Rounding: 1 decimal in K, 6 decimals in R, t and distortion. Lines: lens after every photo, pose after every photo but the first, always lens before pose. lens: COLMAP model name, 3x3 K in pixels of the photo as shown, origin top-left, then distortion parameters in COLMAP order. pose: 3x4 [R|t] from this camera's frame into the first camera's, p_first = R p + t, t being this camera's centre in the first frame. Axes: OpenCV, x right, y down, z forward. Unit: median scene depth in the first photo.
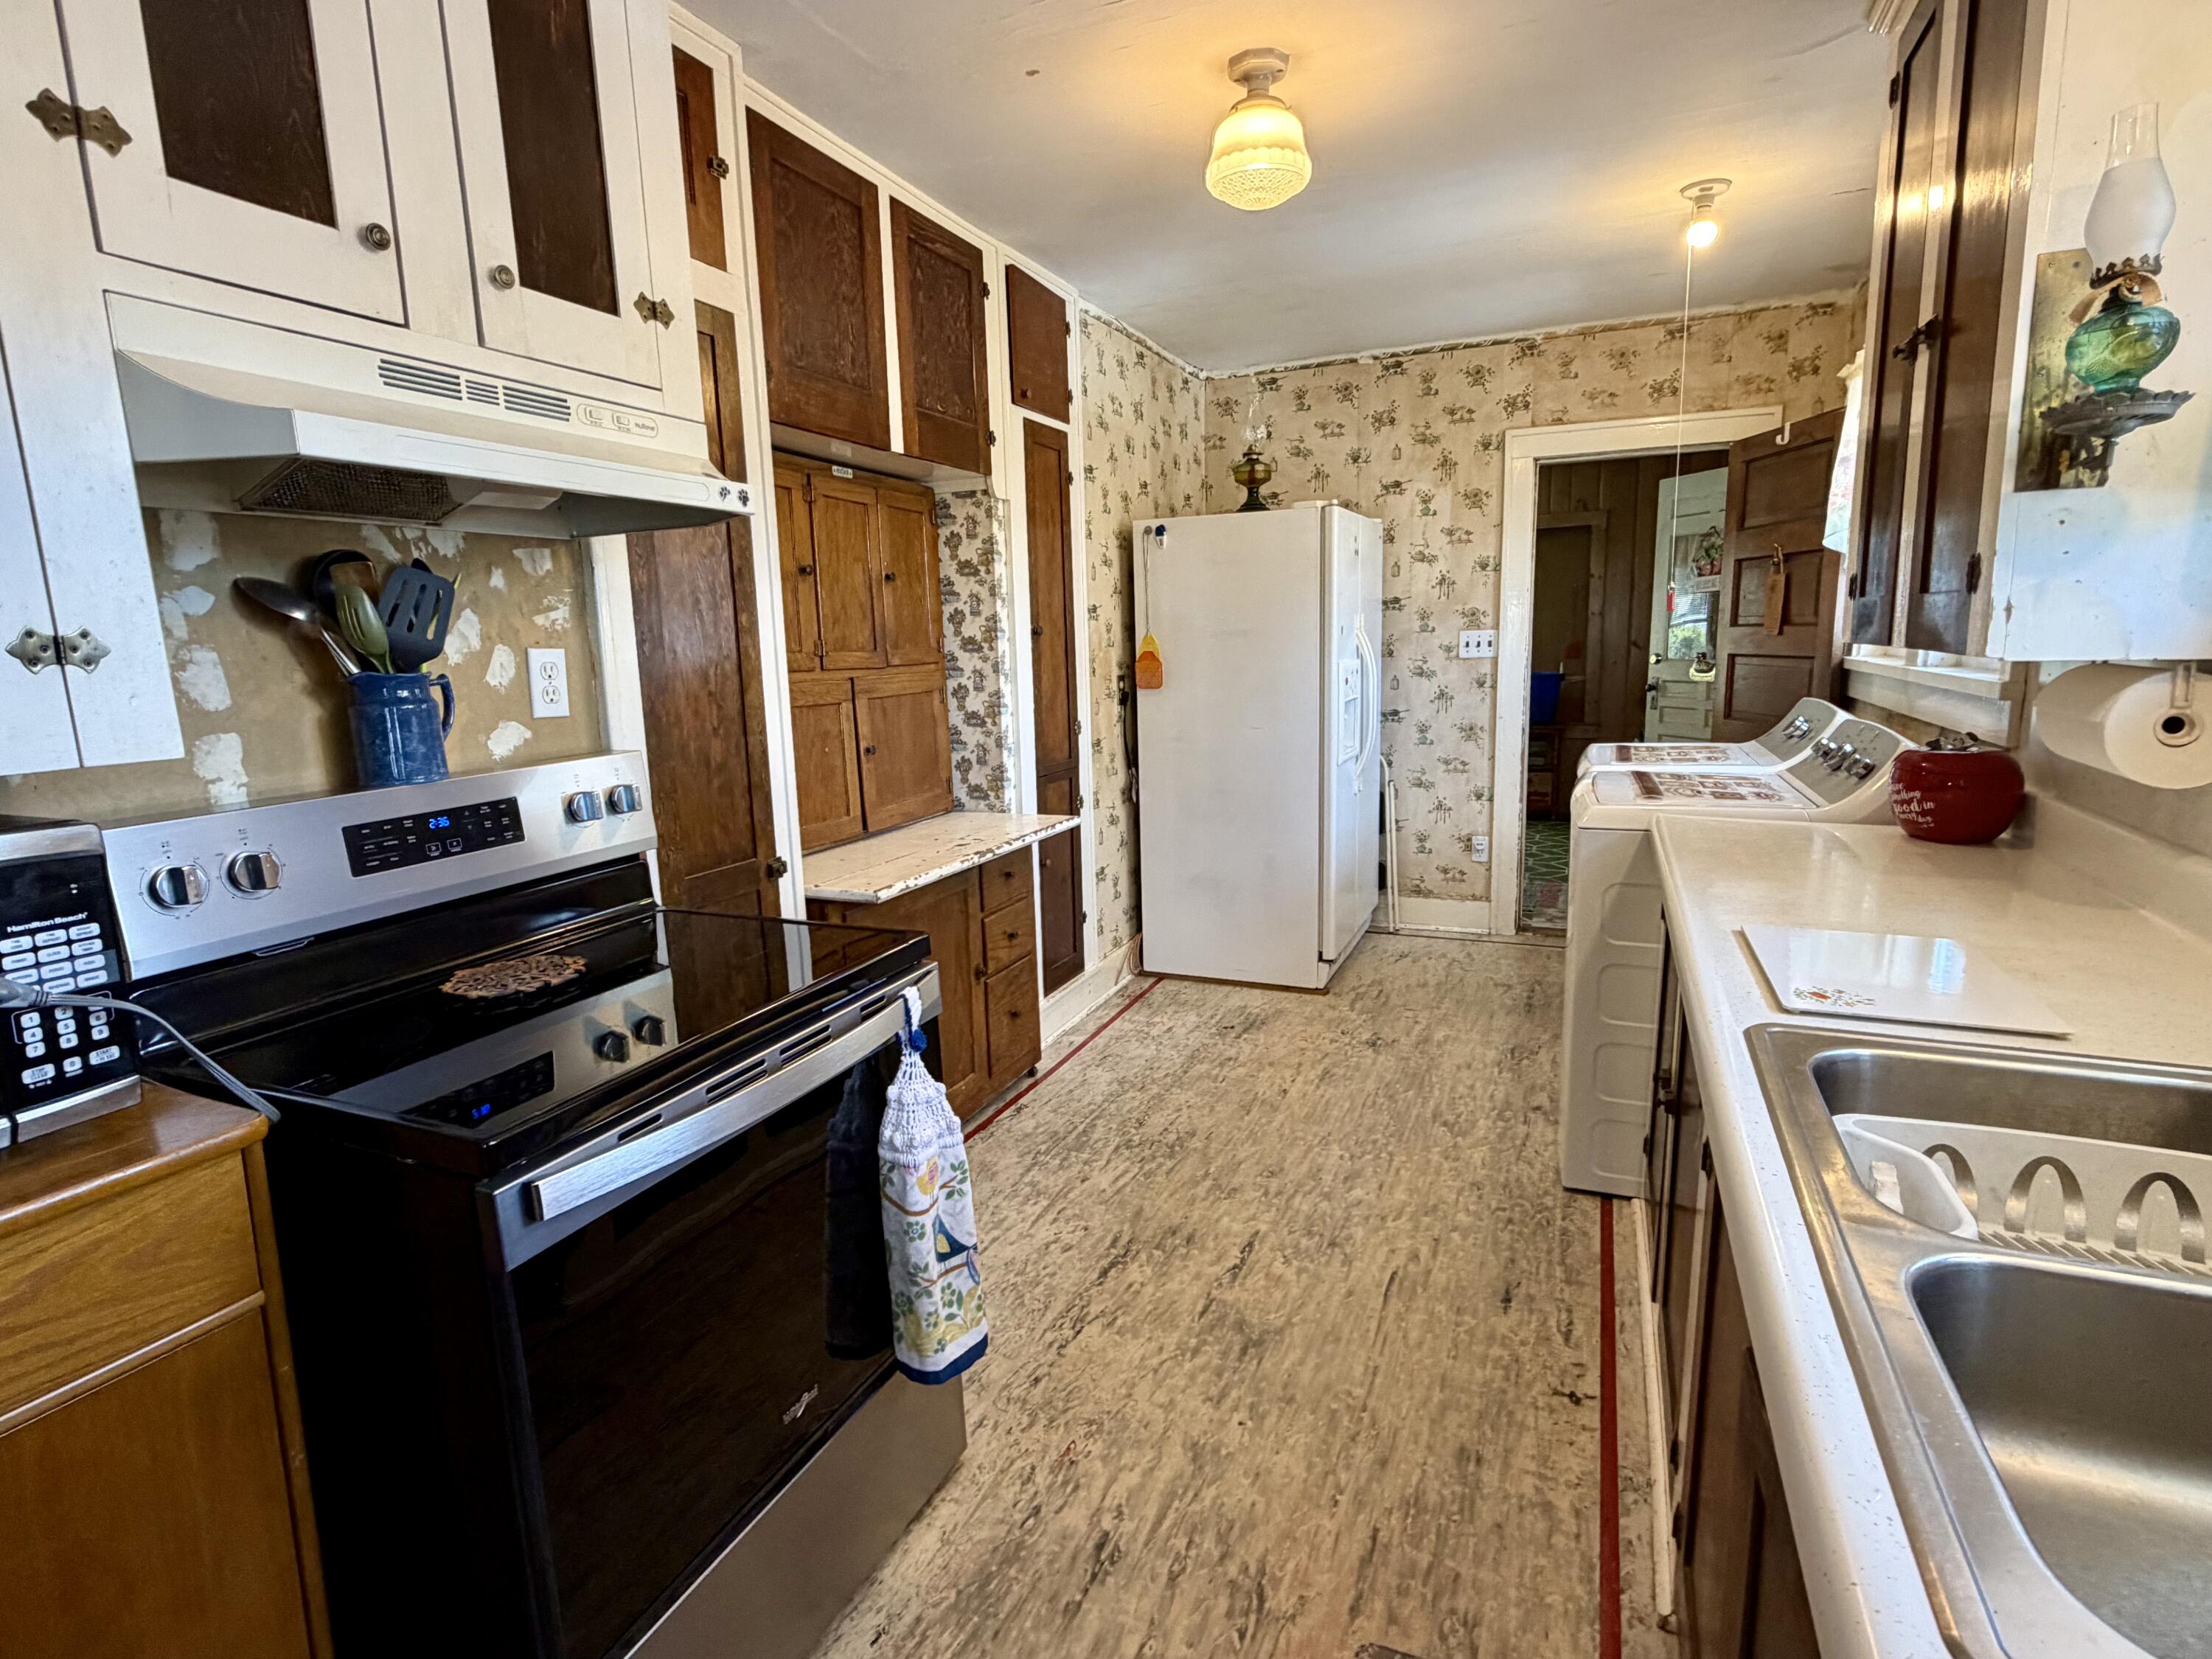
lens RADIAL K [[1116.1, 0, 1102.4], [0, 1116.1, 829.0], [0, 0, 1]] dist [0.001336, -0.000615]
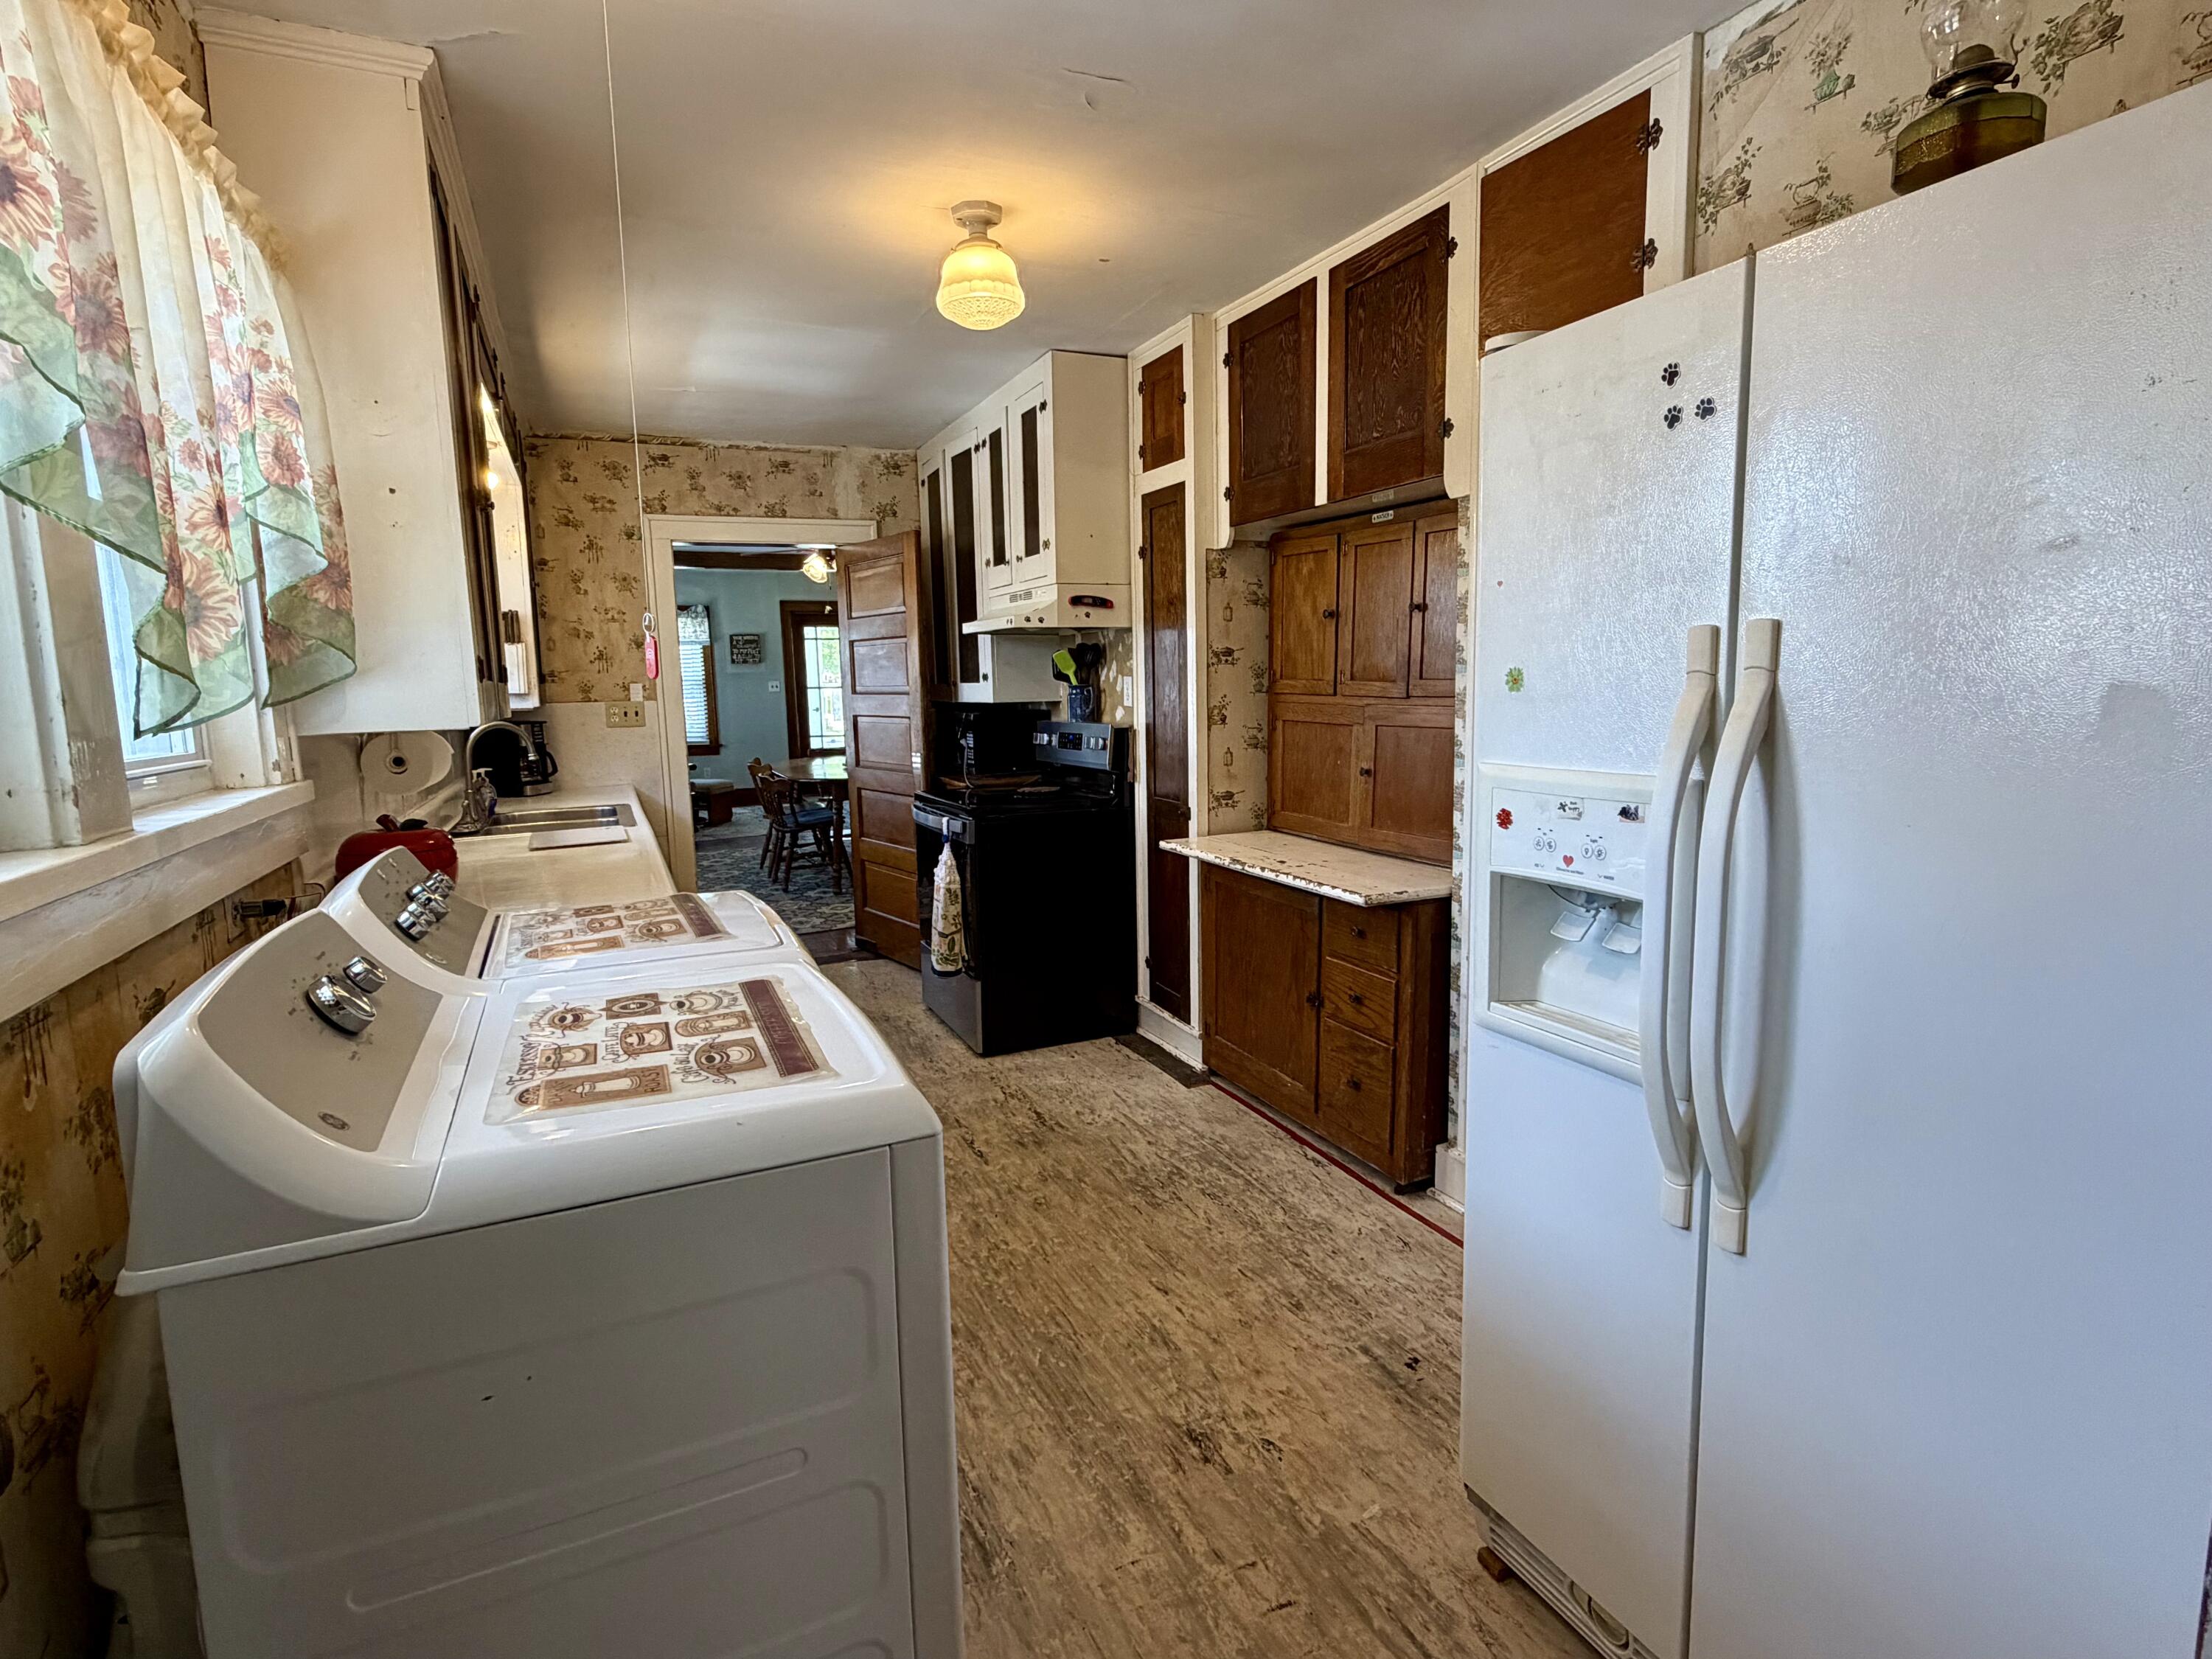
lens RADIAL K [[1116.1, 0, 1102.4], [0, 1116.1, 829.0], [0, 0, 1]] dist [0.001336, -0.000615]
pose [[-0.666097, 0.146052, -0.731426, 0.632111], [-0.085315, 0.959285, 0.269246, -0.237768], [0.740970, 0.241745, -0.626517, 1.242657]]
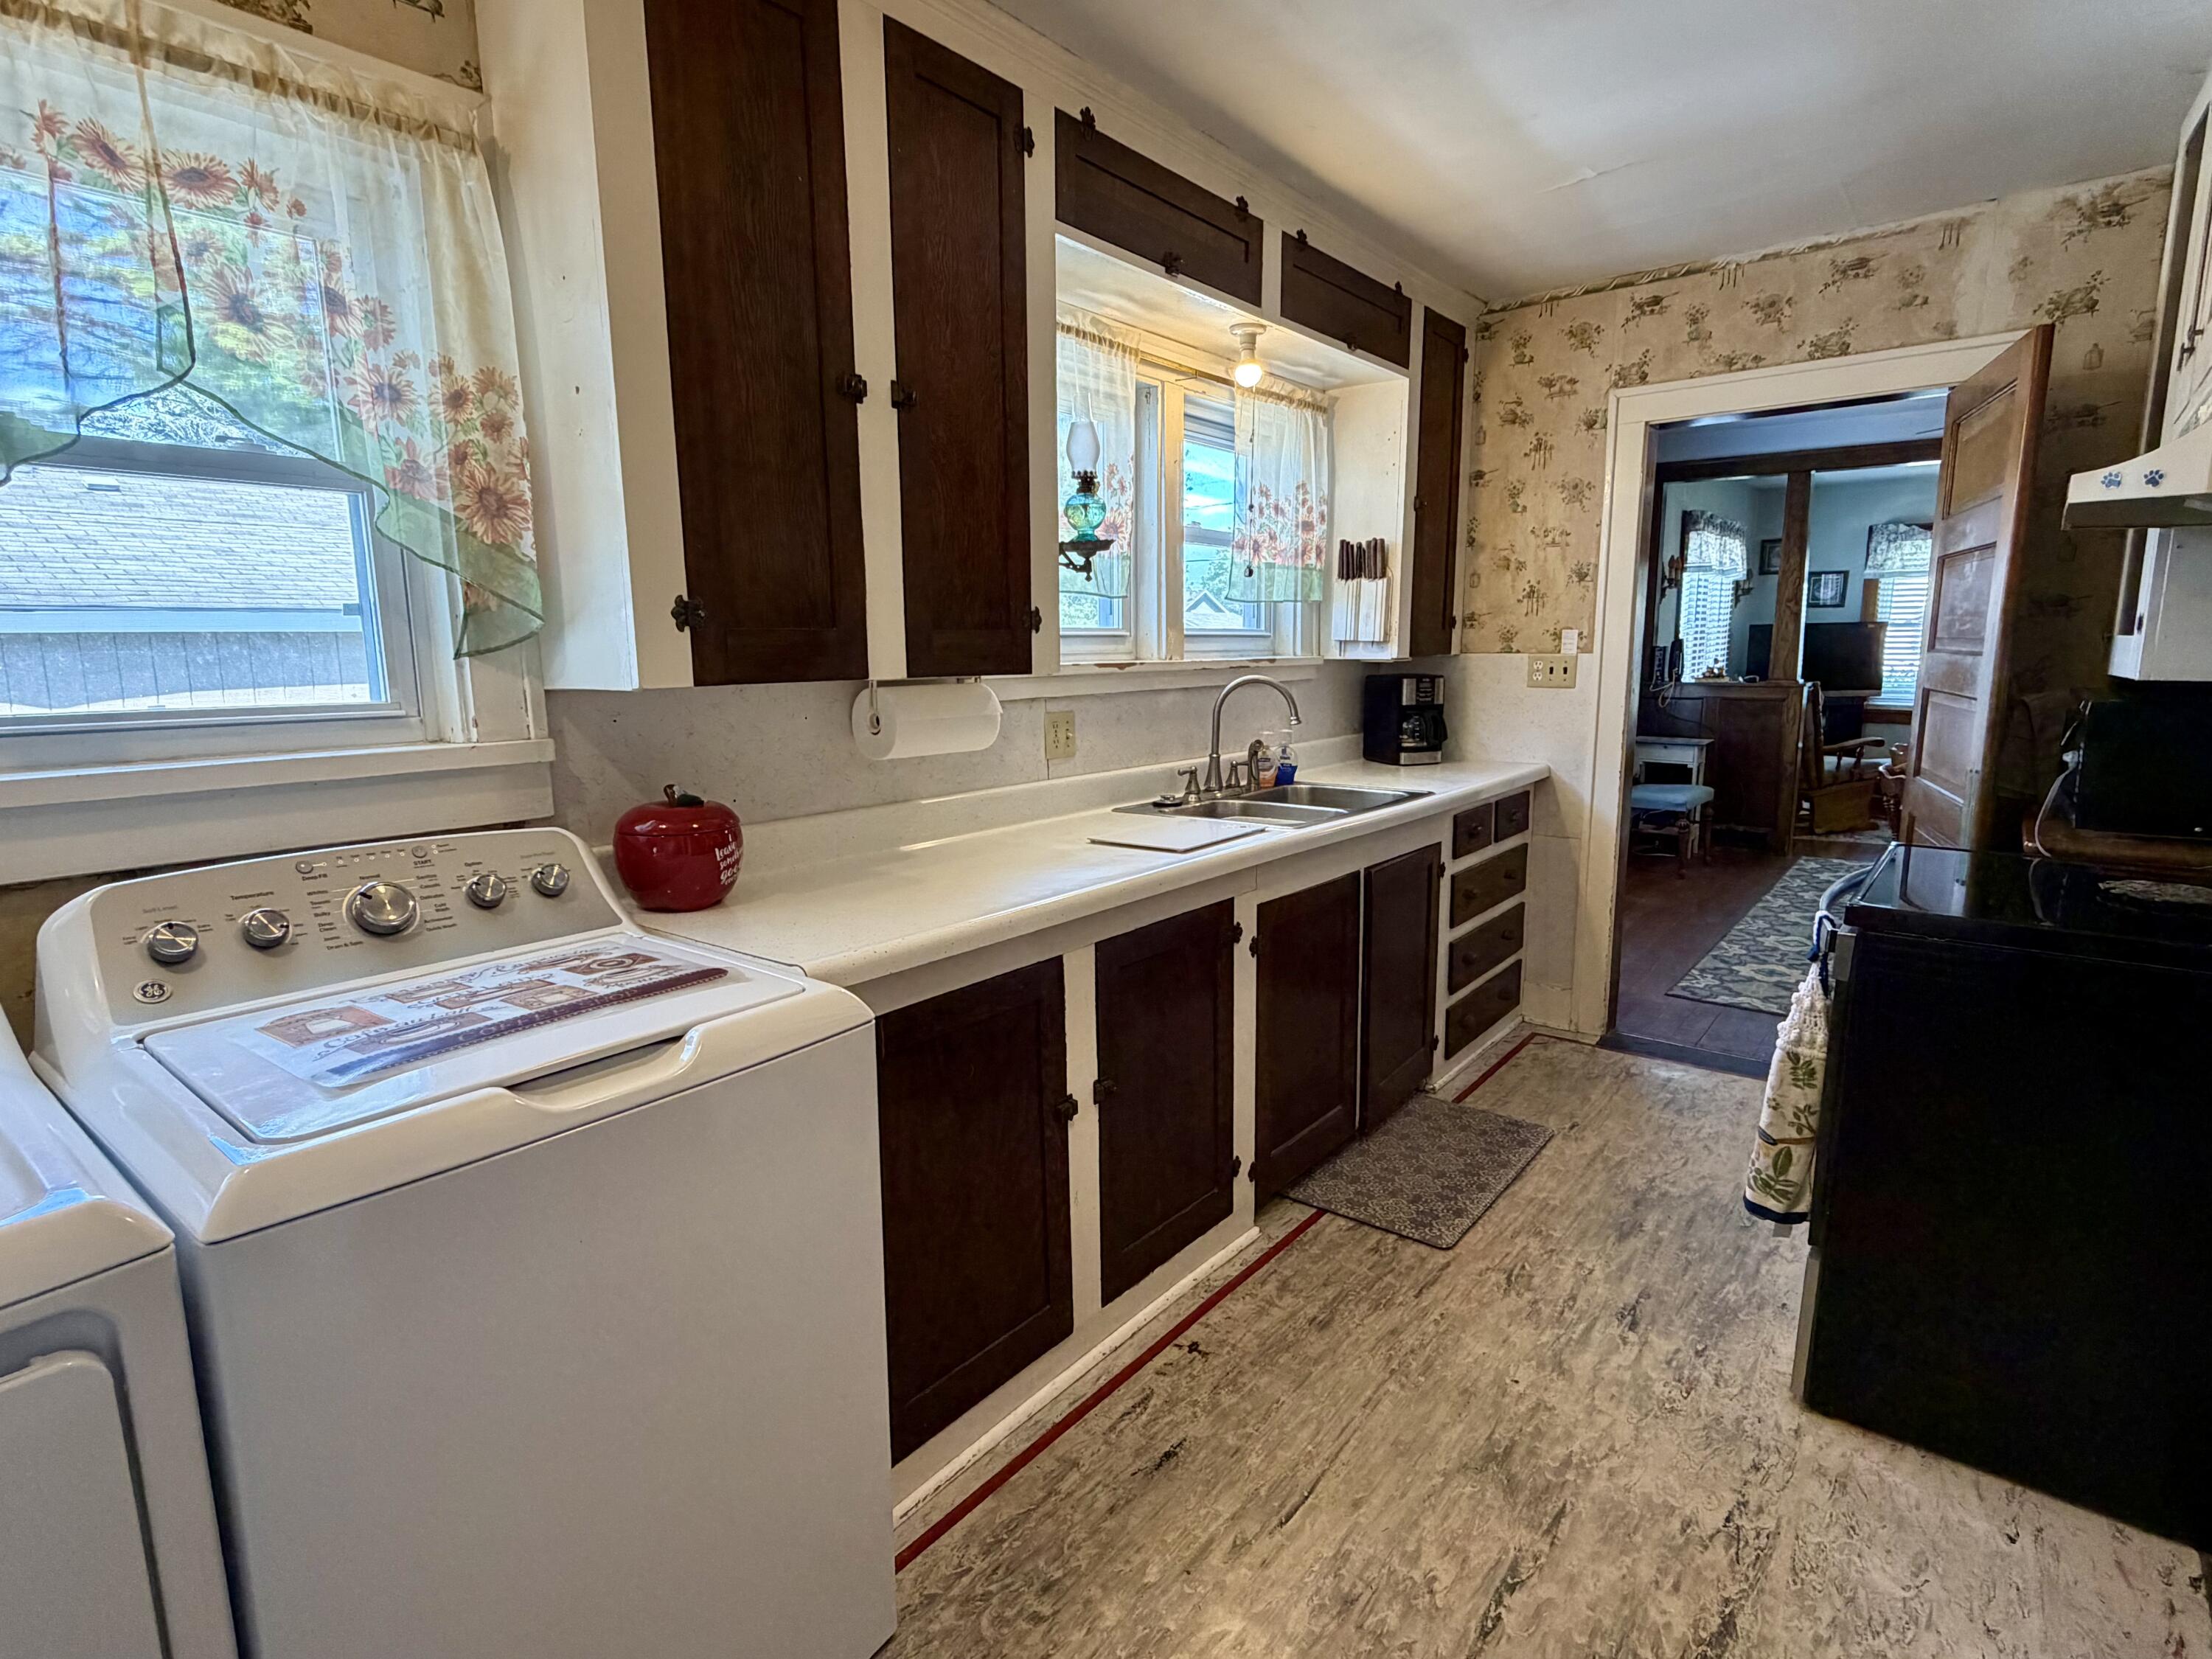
lens RADIAL K [[1116.1, 0, 1102.4], [0, 1116.1, 829.0], [0, 0, 1]] dist [0.001336, -0.000615]
pose [[-0.963927, -0.003879, 0.266139, 0.118169], [0.084220, 0.944074, 0.318798, -0.178470], [-0.252492, 0.329712, -0.909691, 1.002001]]
